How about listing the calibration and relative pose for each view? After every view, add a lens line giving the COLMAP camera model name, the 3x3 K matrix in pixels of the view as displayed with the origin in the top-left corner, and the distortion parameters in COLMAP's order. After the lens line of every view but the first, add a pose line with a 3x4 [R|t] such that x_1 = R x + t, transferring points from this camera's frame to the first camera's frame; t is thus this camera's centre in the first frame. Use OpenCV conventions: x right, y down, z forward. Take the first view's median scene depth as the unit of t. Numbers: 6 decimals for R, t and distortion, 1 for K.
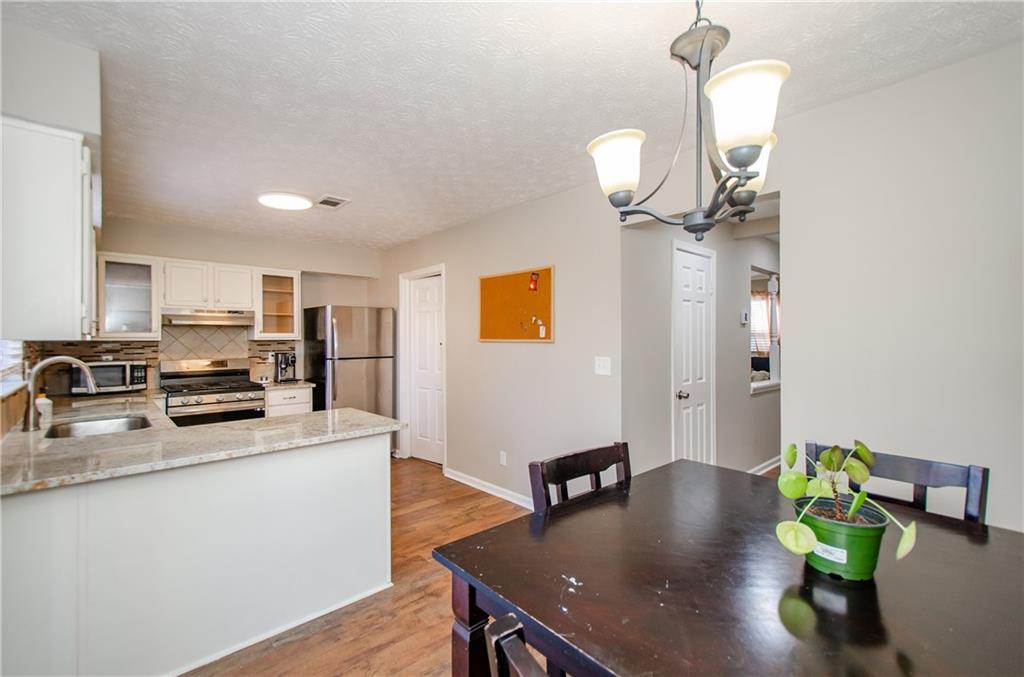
lens RADIAL K [[440.8, 0, 498.5], [0, 440.8, 344.1], [0, 0, 1]] dist [0.001343, -0.000687]
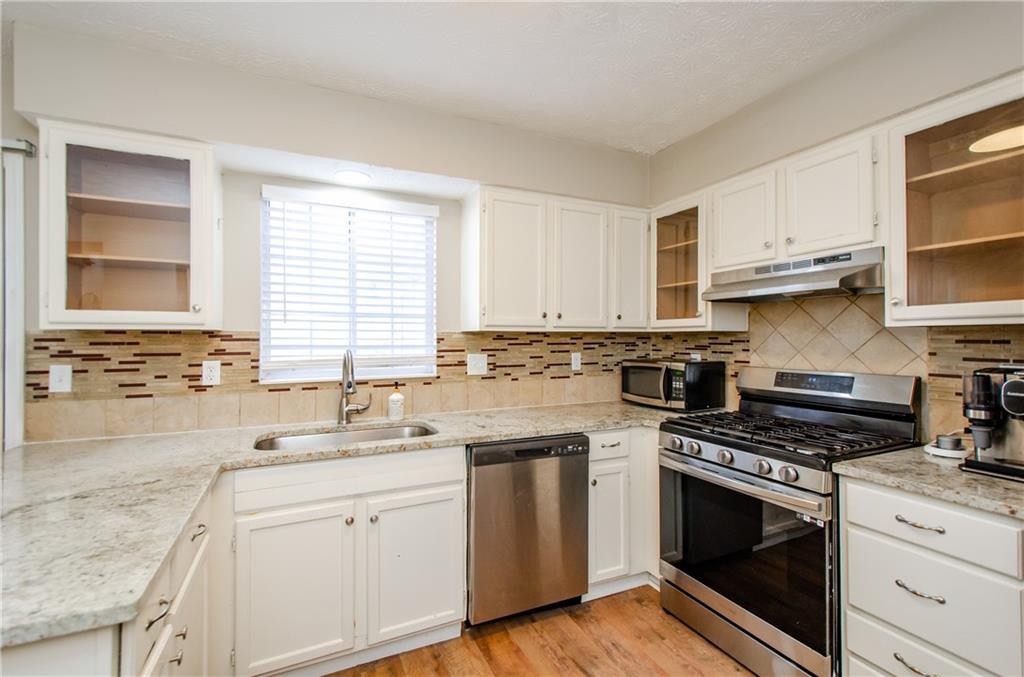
lens RADIAL K [[428.6, 0, 483.8], [0, 428.6, 338.2], [0, 0, 1]] dist [0.001596, 0.000017]
pose [[-0.301511, 0.004898, -0.953450, -0.126410], [-0.006312, 0.999955, 0.007133, -0.000922], [0.953442, 0.008169, -0.301467, 0.810900]]
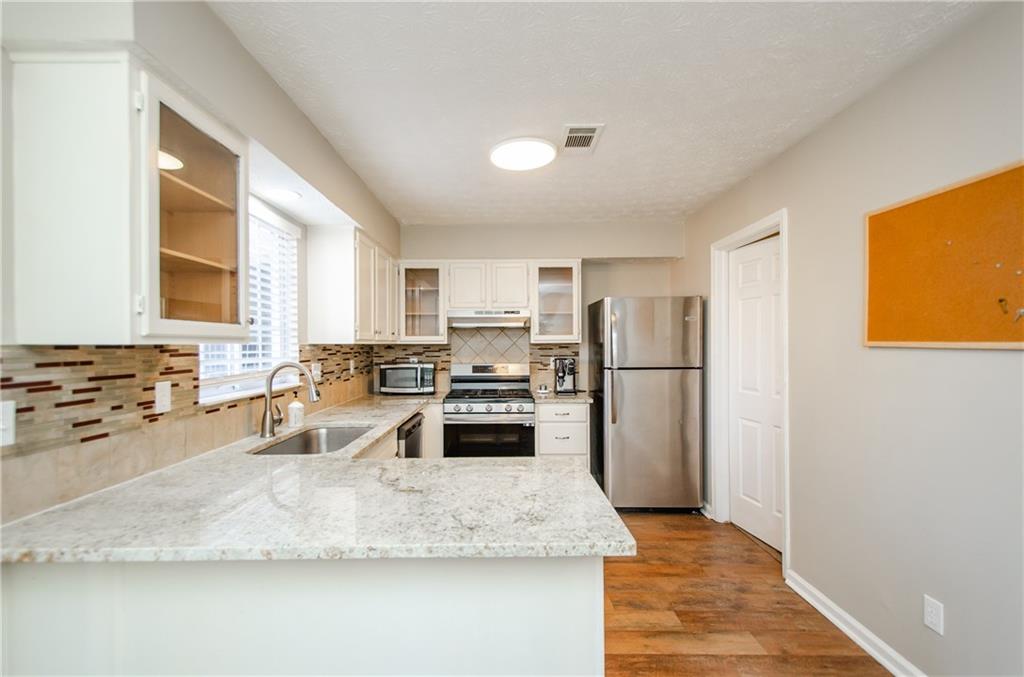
lens RADIAL K [[440.8, 0, 498.5], [0, 440.8, 344.1], [0, 0, 1]] dist [0.001343, -0.000687]
pose [[0.738058, 0.001230, -0.674736, -0.011954], [-0.005360, 0.999977, -0.004039, -0.003900], [0.674716, 0.006598, 0.738048, 0.319687]]
